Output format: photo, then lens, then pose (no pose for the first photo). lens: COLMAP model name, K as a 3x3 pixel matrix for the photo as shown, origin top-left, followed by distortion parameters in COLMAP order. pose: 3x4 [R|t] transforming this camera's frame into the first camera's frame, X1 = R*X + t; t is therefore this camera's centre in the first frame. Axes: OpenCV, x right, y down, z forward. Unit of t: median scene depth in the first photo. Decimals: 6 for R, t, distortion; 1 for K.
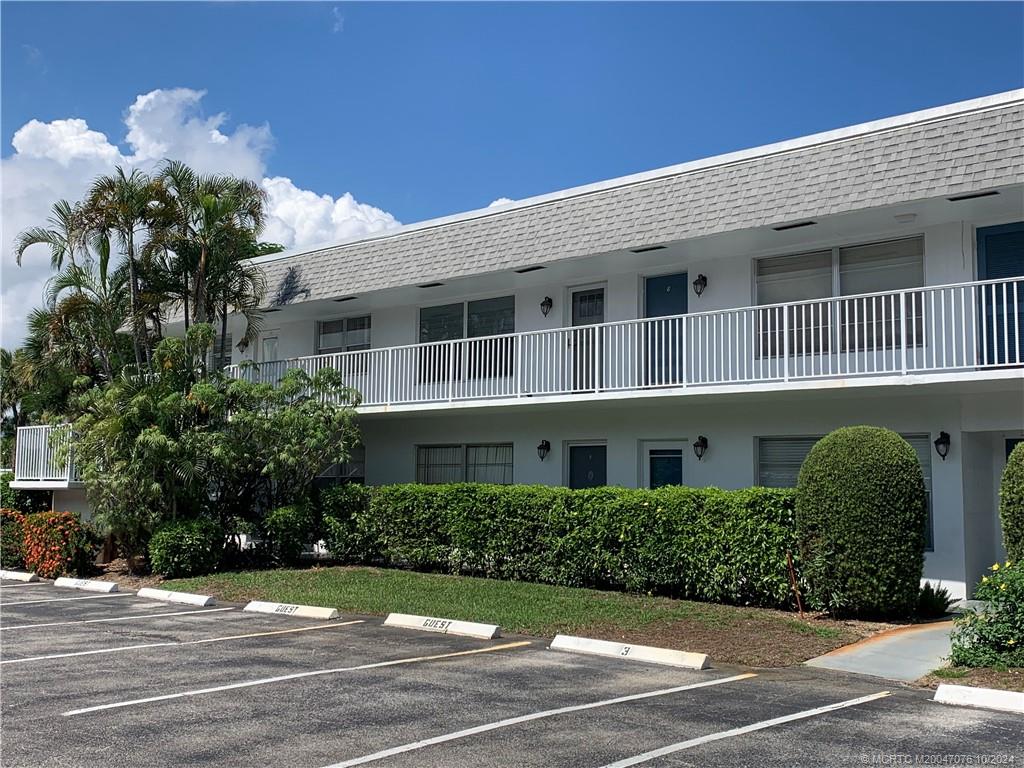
lens RADIAL K [[1038.8, 0, 512.2], [0, 1038.8, 420.4], [0, 0, 1]] dist [0.001118, -0.003342]
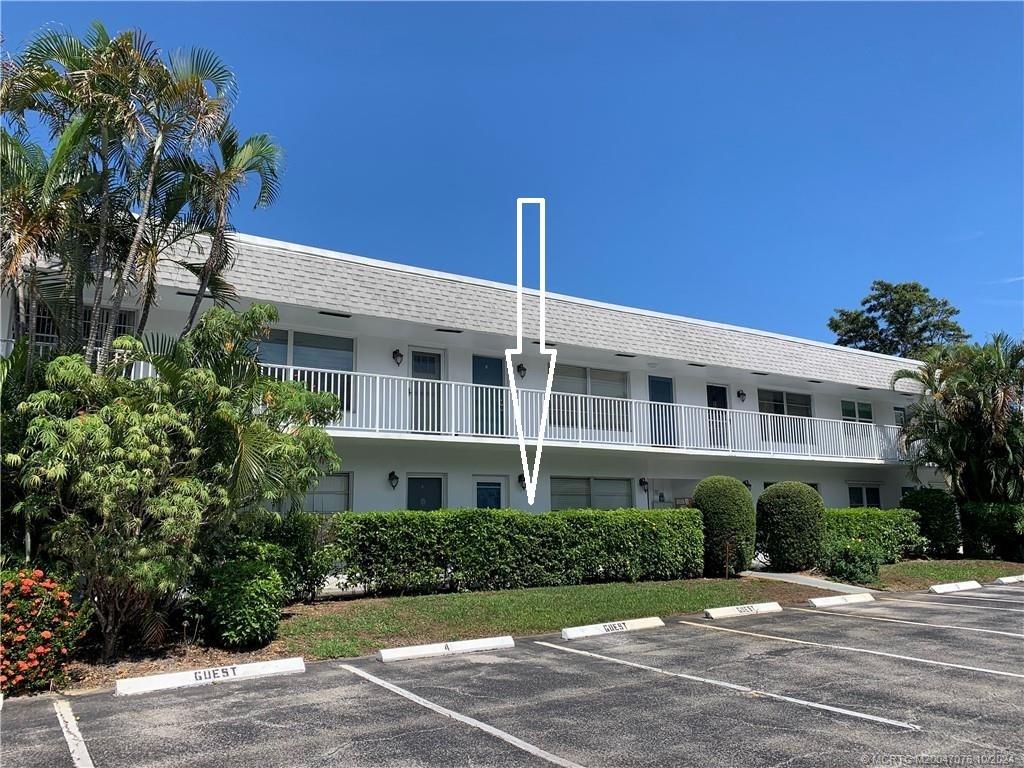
lens RADIAL K [[758.3, 0, 512.0], [0, 758.3, 384.0], [0, 0, 1]] dist [0.001172, -0.000132]
pose [[0.276480, 0.144037, 0.950164, -0.813030], [-0.050734, 0.989513, -0.135239, 0.033504], [-0.959680, -0.010815, 0.280888, 0.690337]]
